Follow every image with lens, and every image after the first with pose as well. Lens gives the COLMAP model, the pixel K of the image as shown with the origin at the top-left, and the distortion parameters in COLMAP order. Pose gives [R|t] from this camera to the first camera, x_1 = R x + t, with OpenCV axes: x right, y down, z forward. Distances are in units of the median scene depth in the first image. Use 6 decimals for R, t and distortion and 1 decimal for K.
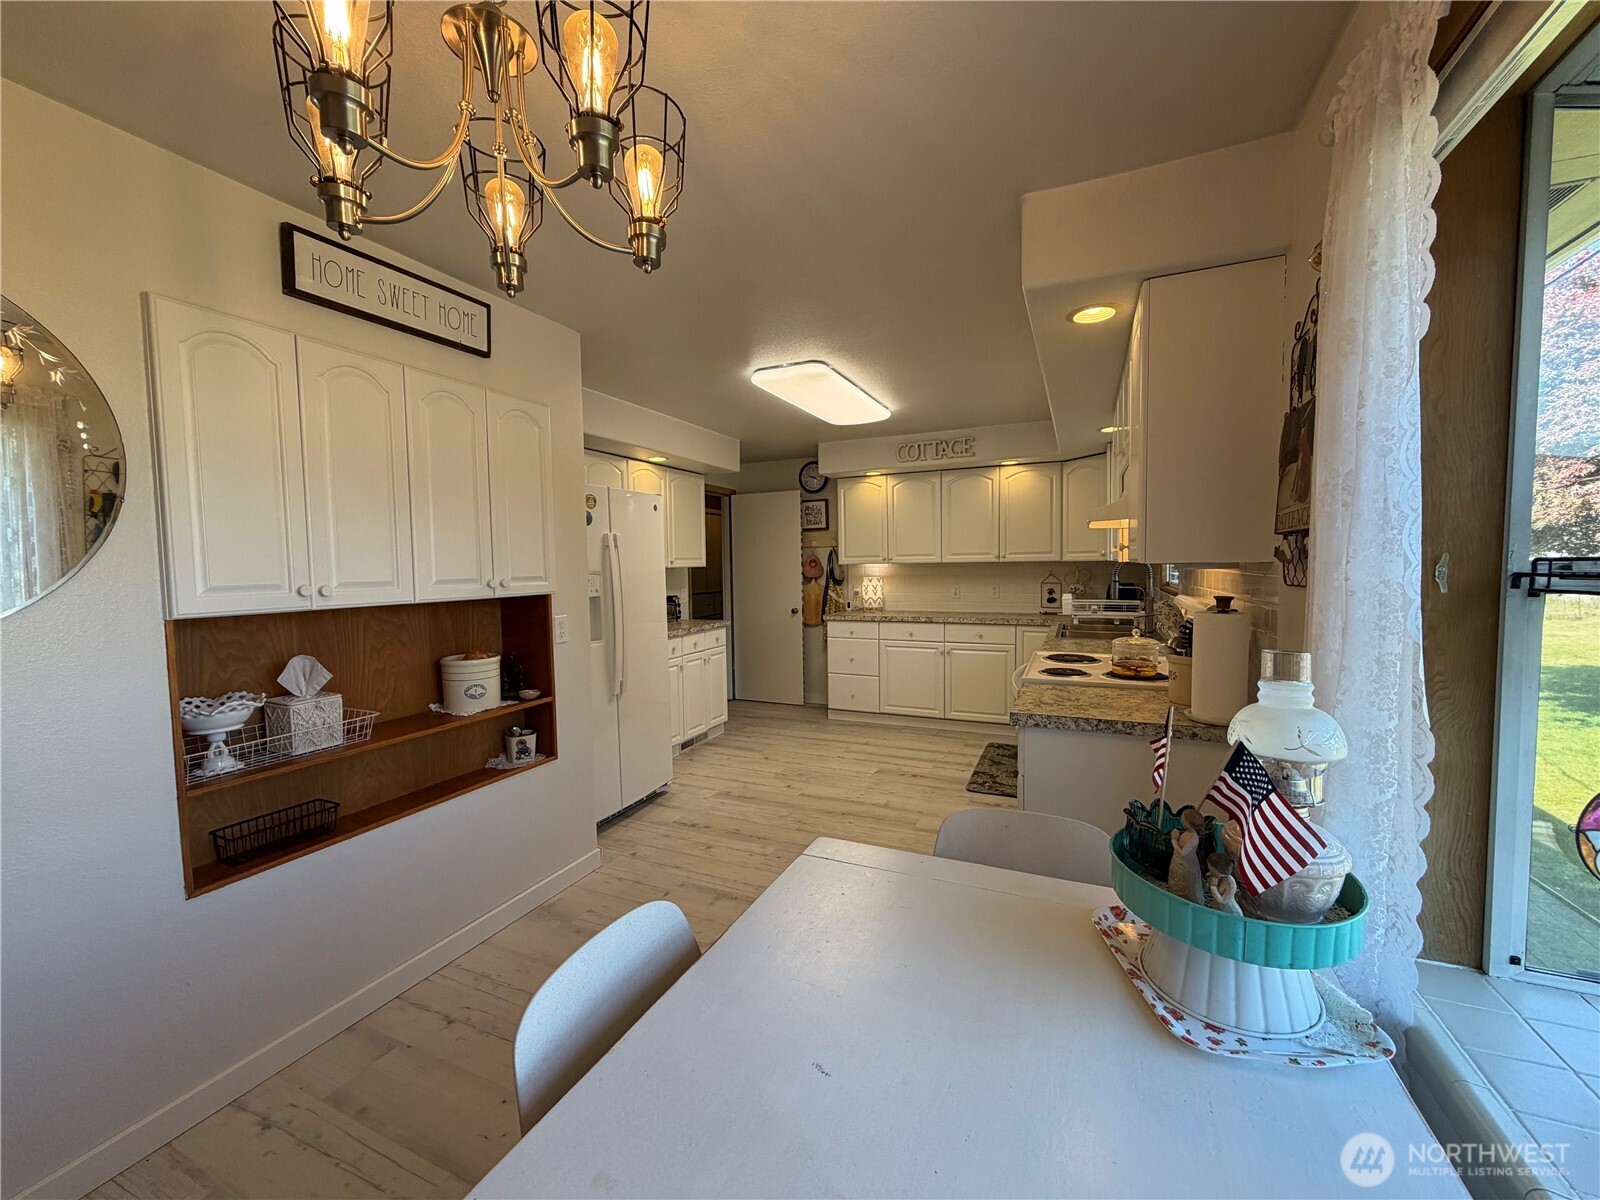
lens RADIAL K [[637.9, 0, 806.0], [0, 637.9, 588.3], [0, 0, 1]] dist [-0.002646, -0.000300]
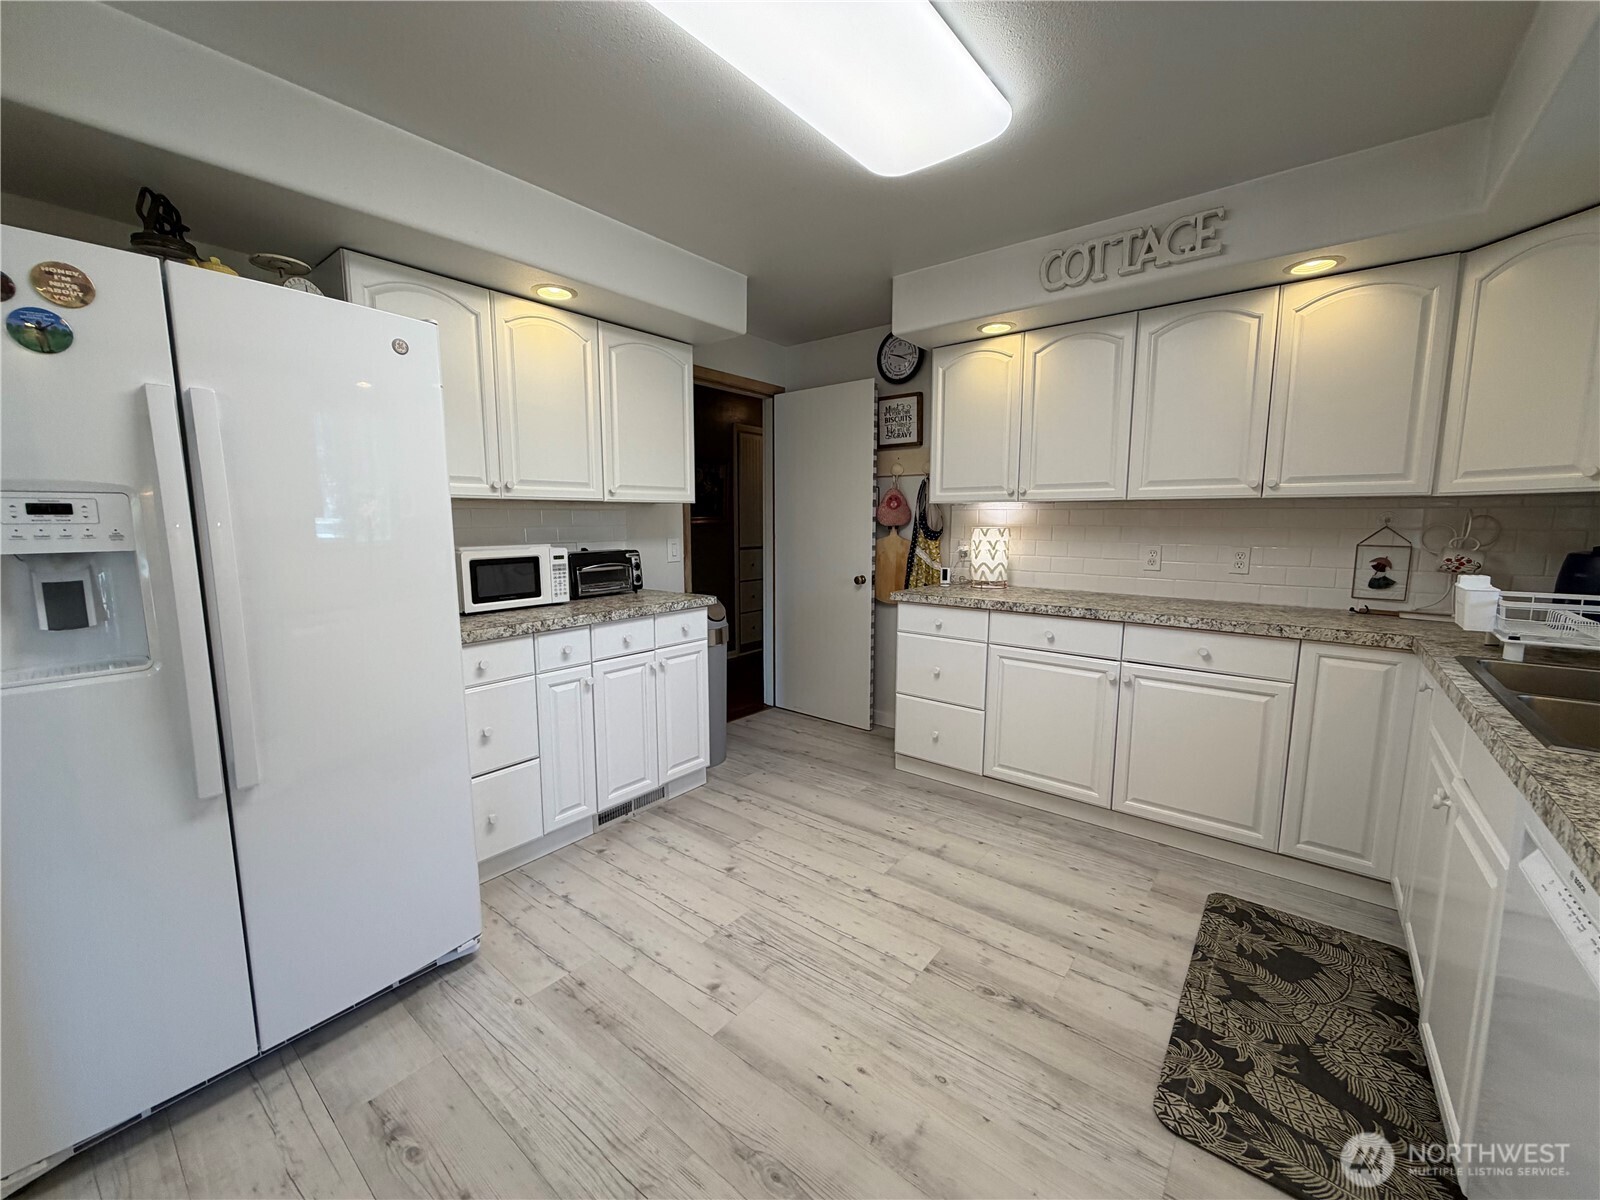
lens RADIAL K [[637.9, 0, 799.2], [0, 637.9, 596.8], [0, 0, 1]] dist [-0.002646, -0.000300]
pose [[0.965373, 0.047125, -0.256582, 0.100868], [-0.024640, 0.995623, 0.090153, -0.002984], [0.259708, -0.080709, 0.962309, 0.465227]]
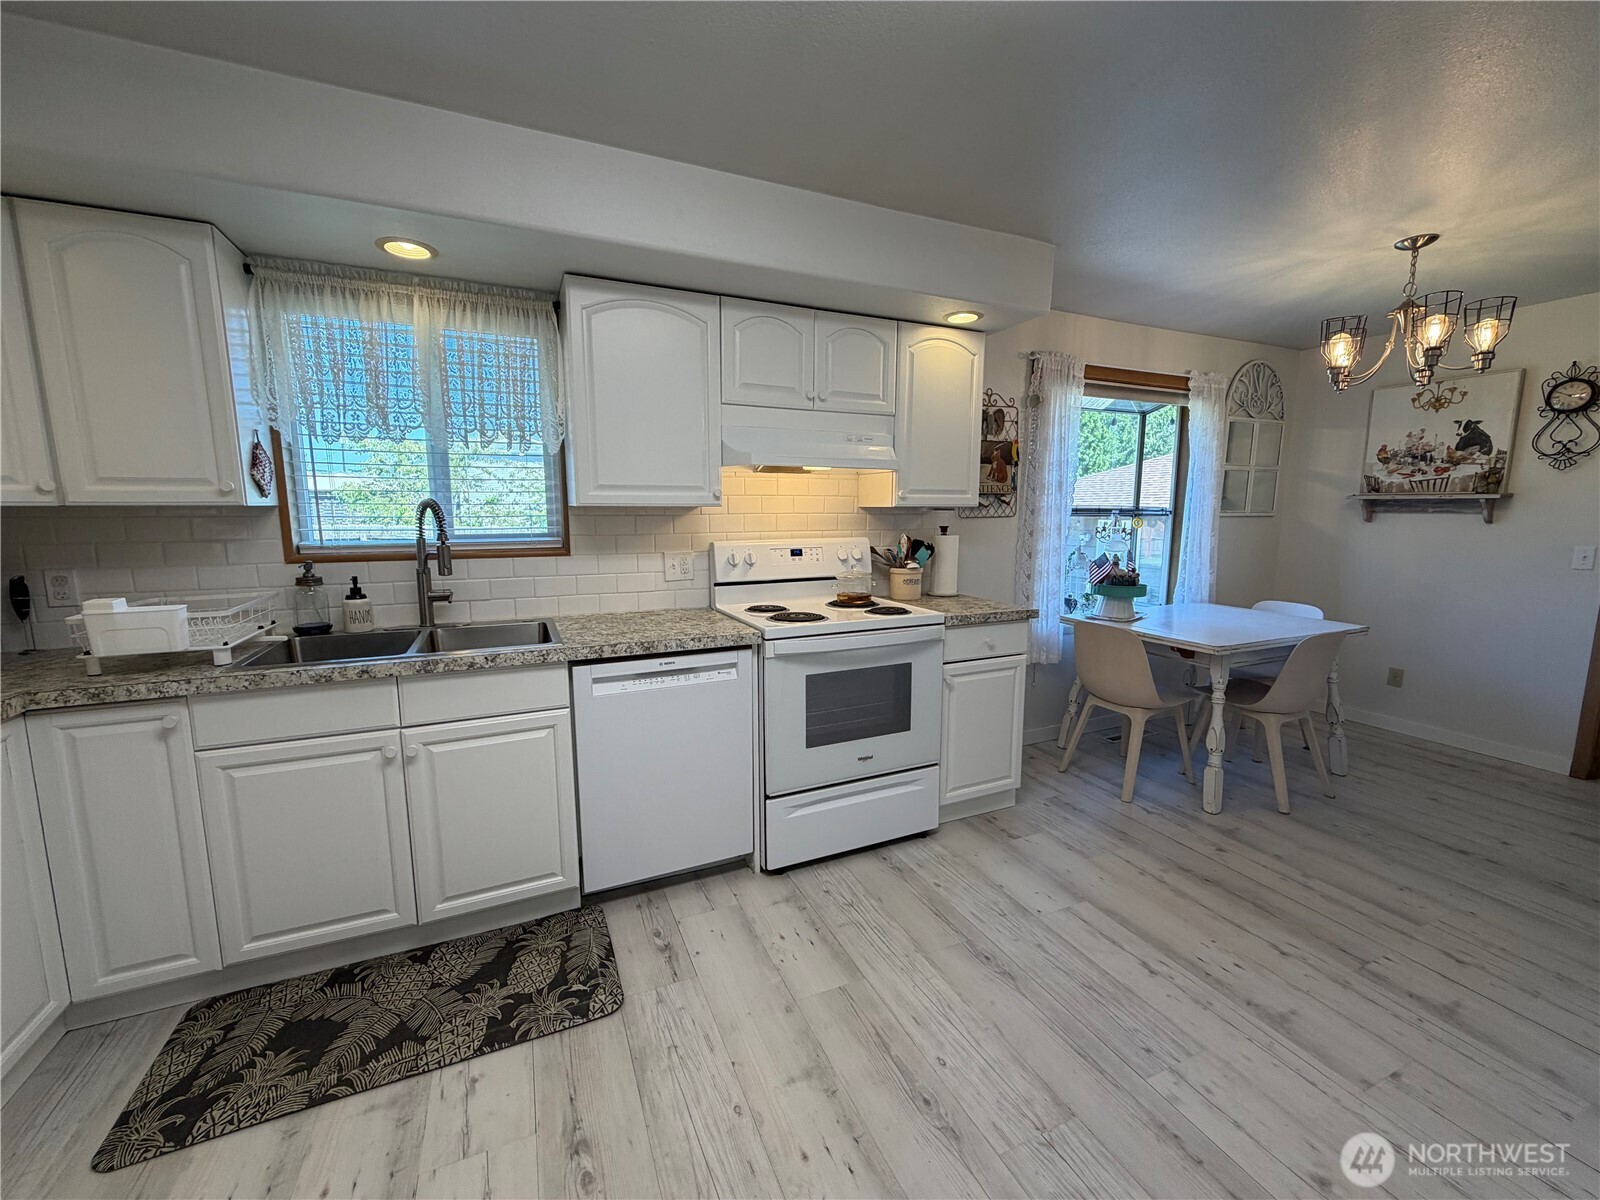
lens RADIAL K [[637.9, 0, 805.3], [0, 637.9, 605.7], [0, 0, 1]] dist [-0.002646, -0.000300]
pose [[-0.744559, -0.093204, 0.661018, -0.087289], [0.035683, 0.983233, 0.178829, -0.030380], [-0.666602, 0.156736, -0.728750, 0.889622]]
